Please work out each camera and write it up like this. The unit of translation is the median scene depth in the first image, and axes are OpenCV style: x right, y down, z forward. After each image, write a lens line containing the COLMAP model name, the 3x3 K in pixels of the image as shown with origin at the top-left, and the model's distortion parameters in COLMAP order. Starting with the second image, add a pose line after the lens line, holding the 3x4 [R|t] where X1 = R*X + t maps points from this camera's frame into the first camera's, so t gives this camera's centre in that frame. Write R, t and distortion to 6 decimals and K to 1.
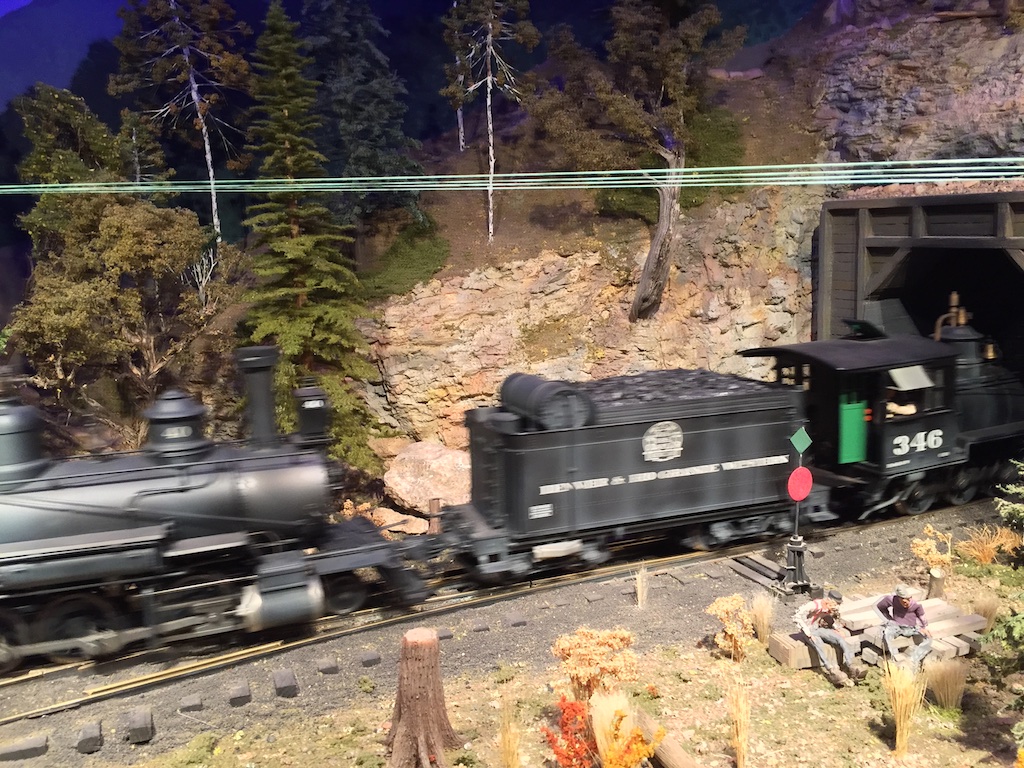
lens RADIAL K [[879.2, 0, 516.0], [0, 879.2, 406.8], [0, 0, 1]] dist [0.074059, -0.094575]
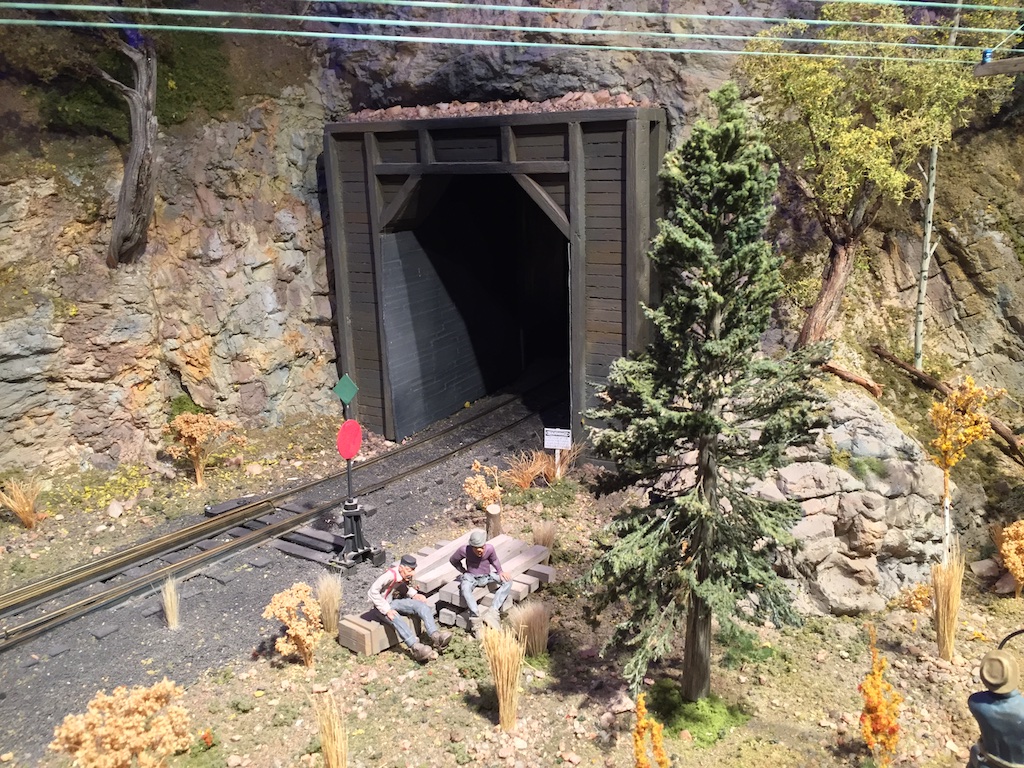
lens RADIAL K [[882.3, 0, 515.9], [0, 882.3, 383.5], [0, 0, 1]] dist [0.081027, -0.120964]
pose [[0.847011, -0.115652, 0.518842, 0.011802], [0.103178, 0.993252, 0.052962, 0.002877], [-0.521466, 0.008674, 0.853228, 0.138903]]
